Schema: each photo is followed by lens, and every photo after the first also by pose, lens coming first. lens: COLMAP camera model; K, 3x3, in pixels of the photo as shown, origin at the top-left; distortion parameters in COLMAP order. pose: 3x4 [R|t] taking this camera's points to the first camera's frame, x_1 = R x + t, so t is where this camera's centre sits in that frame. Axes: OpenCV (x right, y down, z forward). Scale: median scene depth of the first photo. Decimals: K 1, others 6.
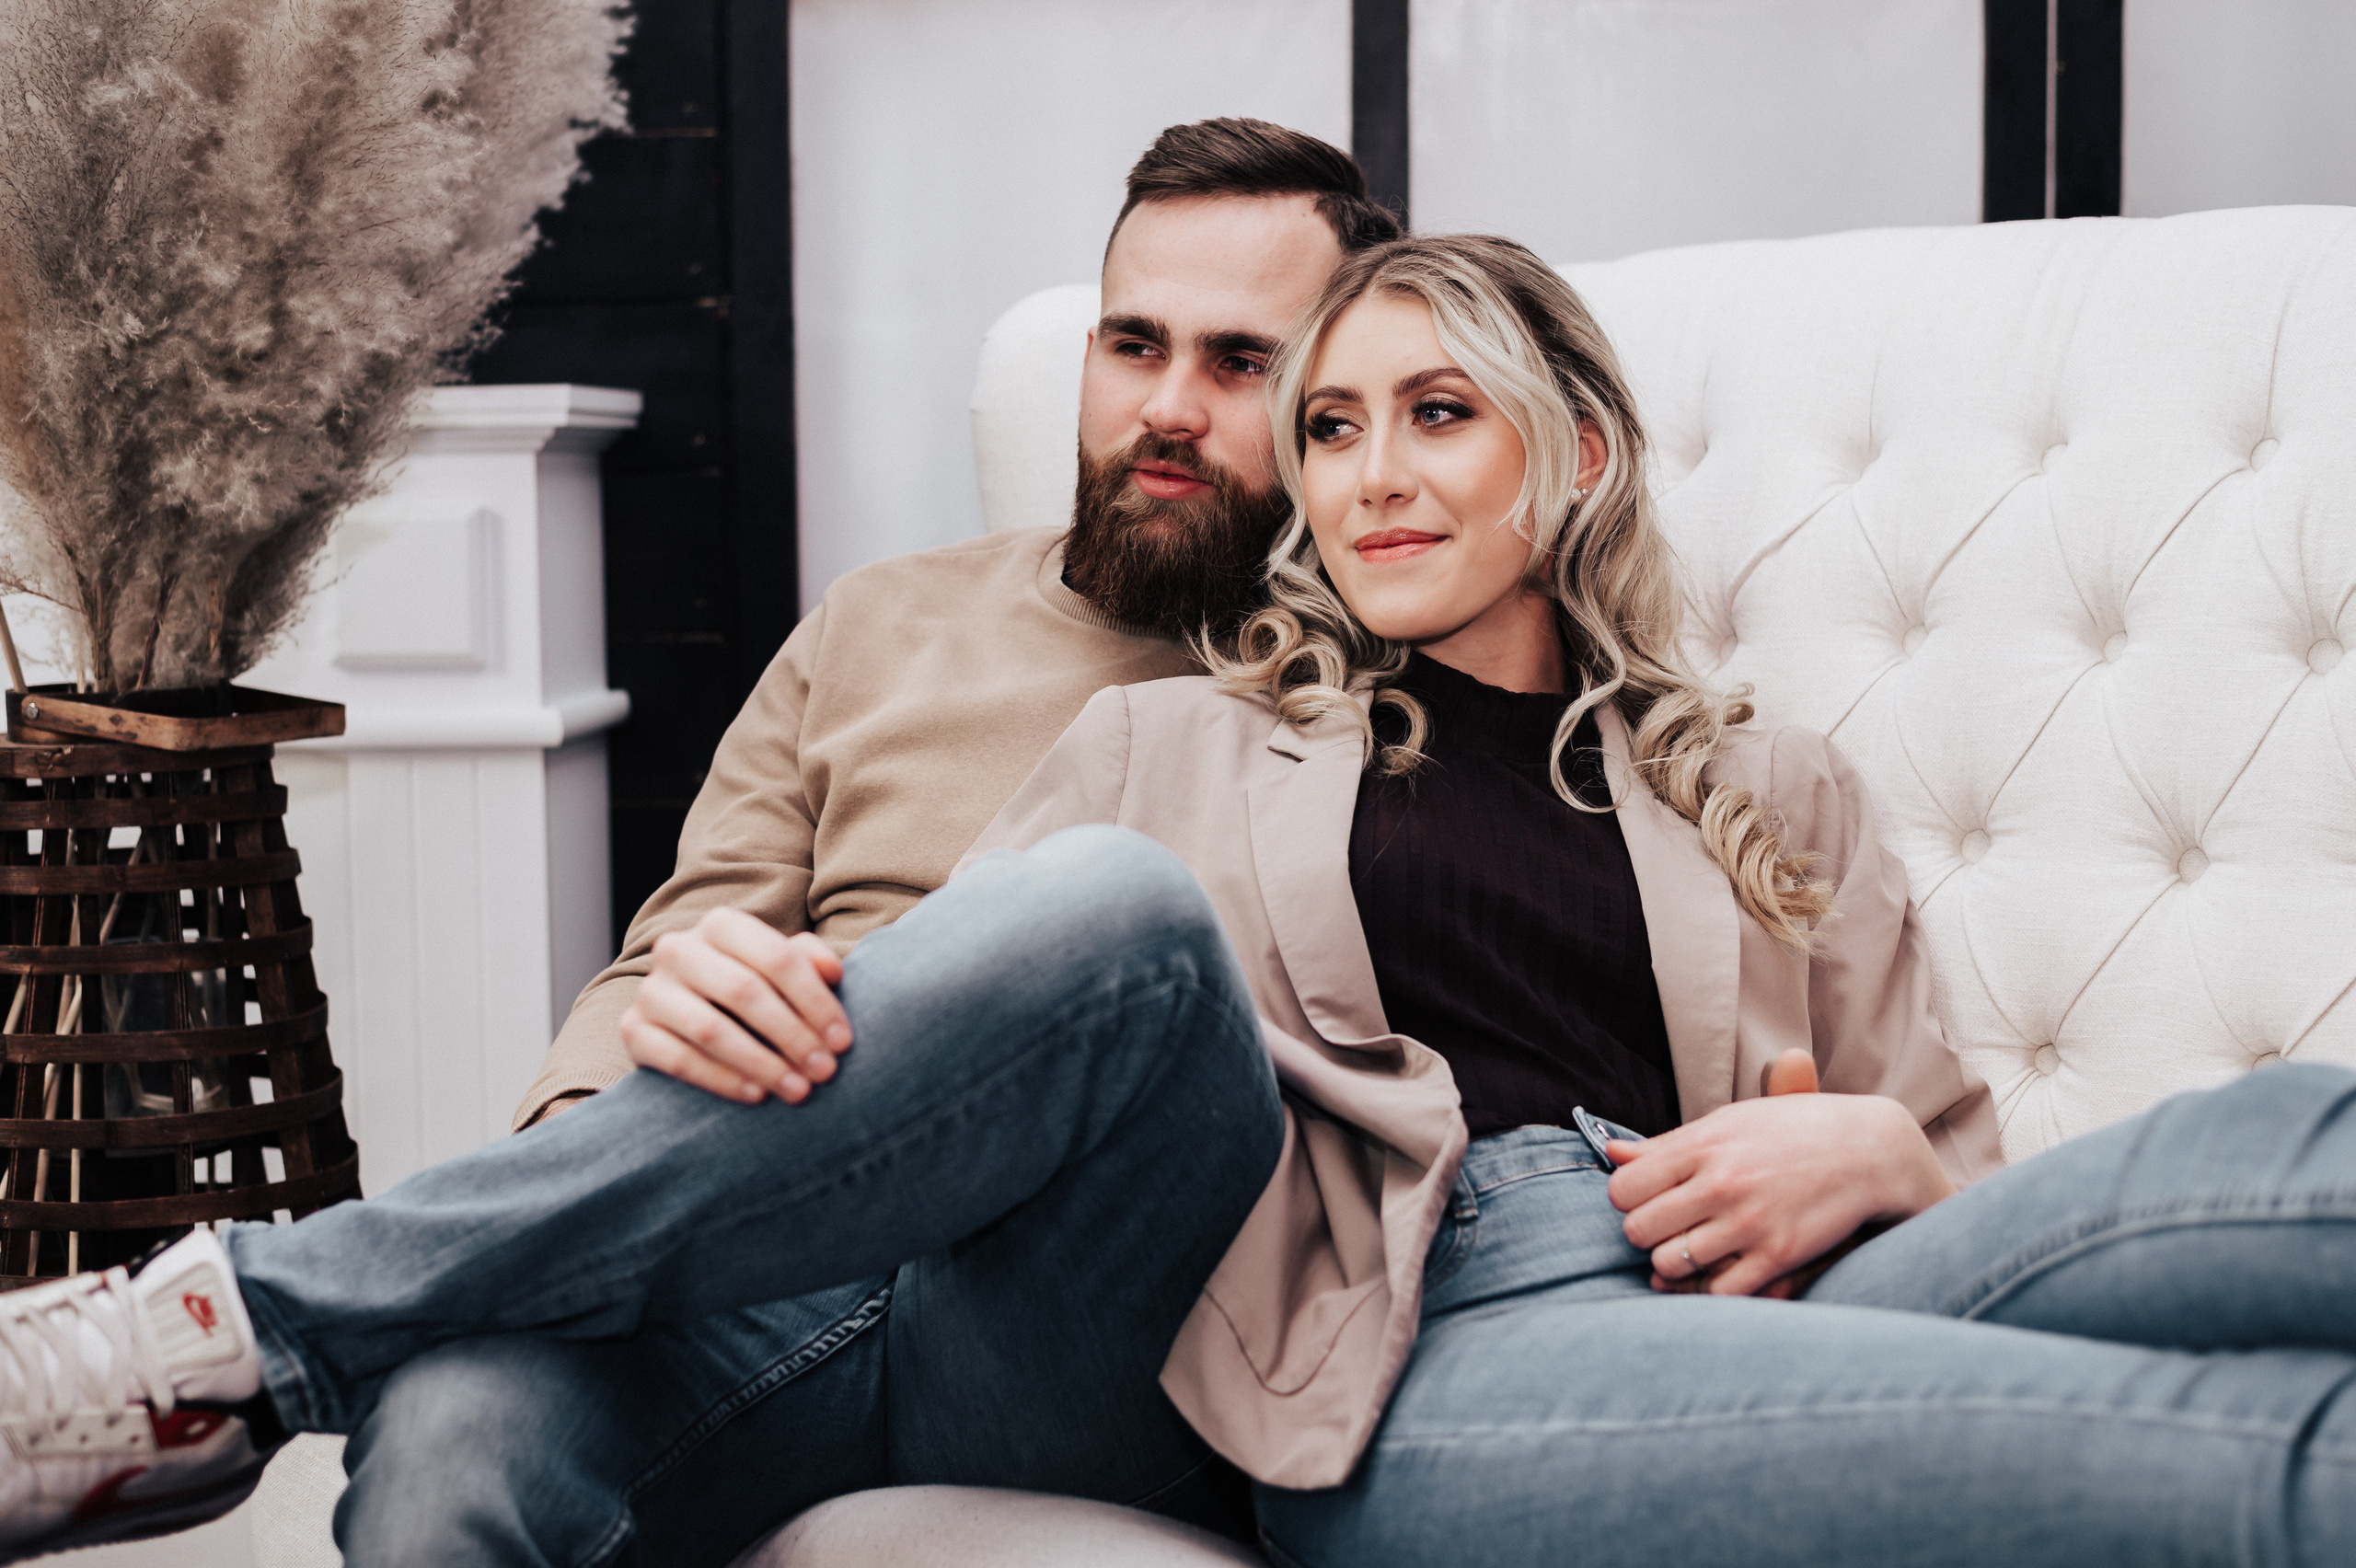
lens RADIAL K [[3302.4, 0, 1180.7], [0, 3302.4, 703.8], [0, 0, 1]] dist [0.214278, -2.848481]
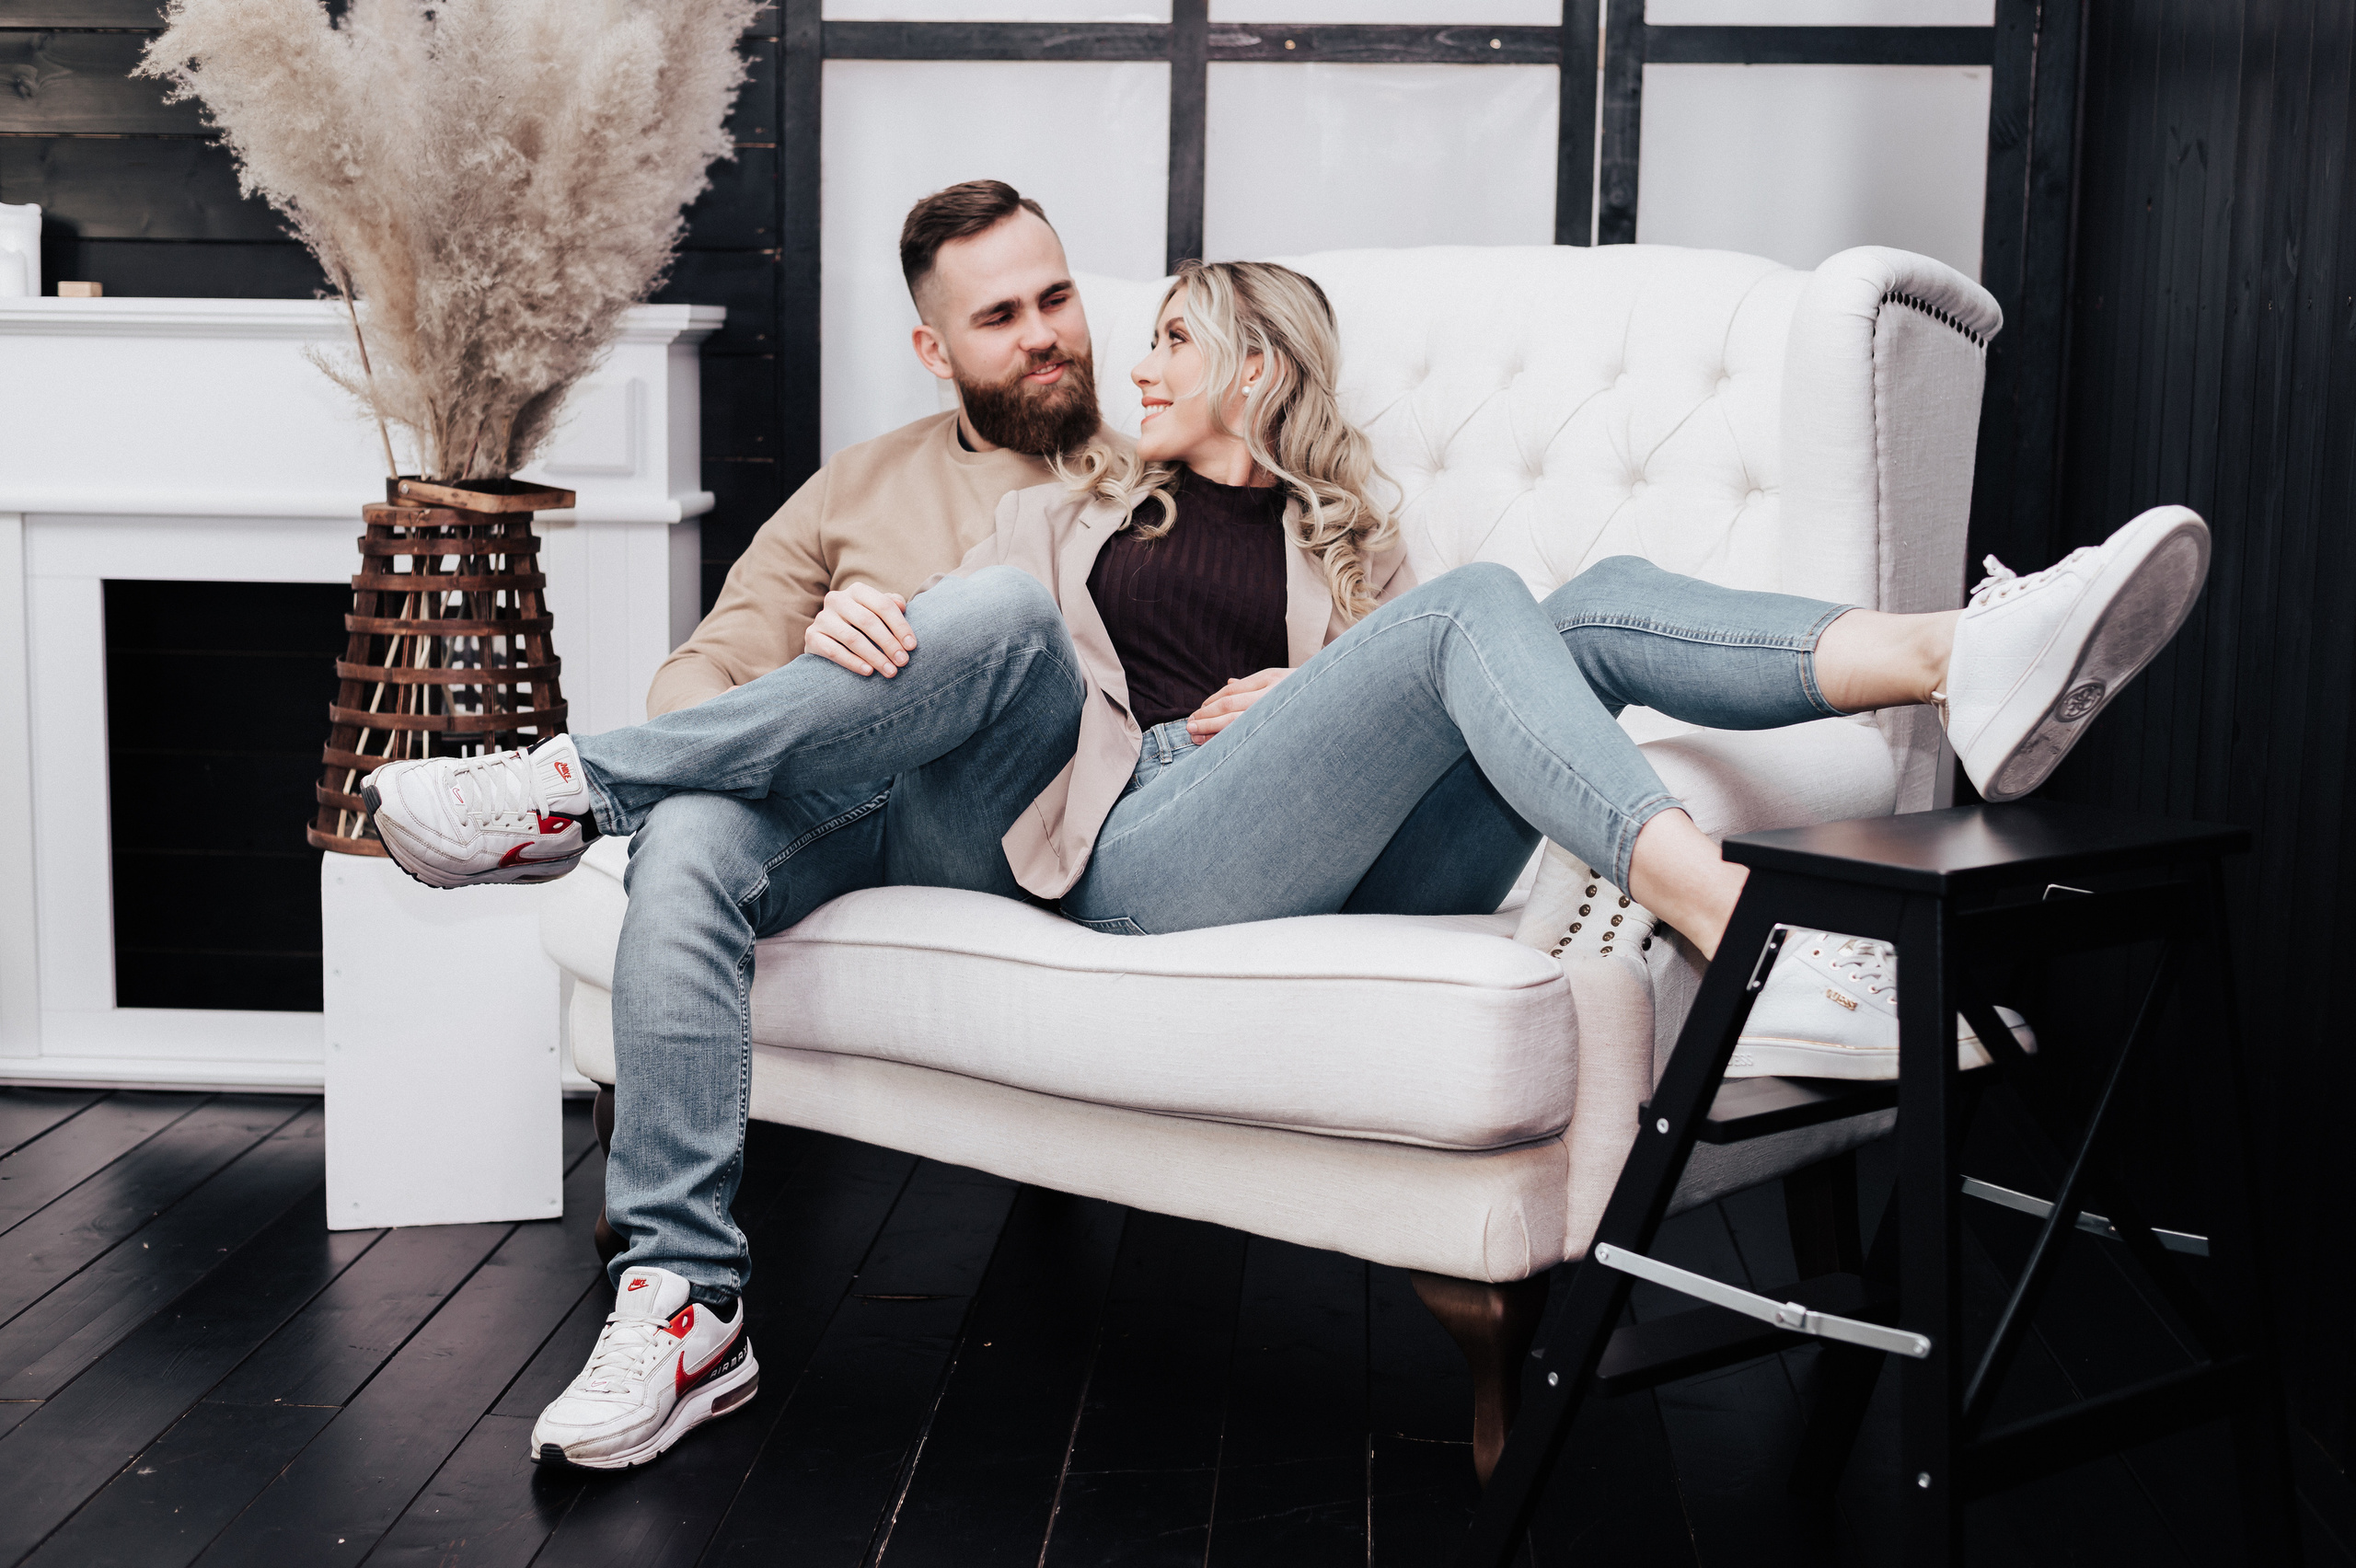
lens RADIAL K [[3302.4, 0, 1180.7], [0, 3302.4, 703.8], [0, 0, 1]] dist [0.214278, -2.848481]
pose [[0.999426, 0.023487, 0.024400, 0.033232], [-0.024594, 0.998633, 0.046118, 0.026810], [-0.023284, -0.046692, 0.998638, -0.869362]]
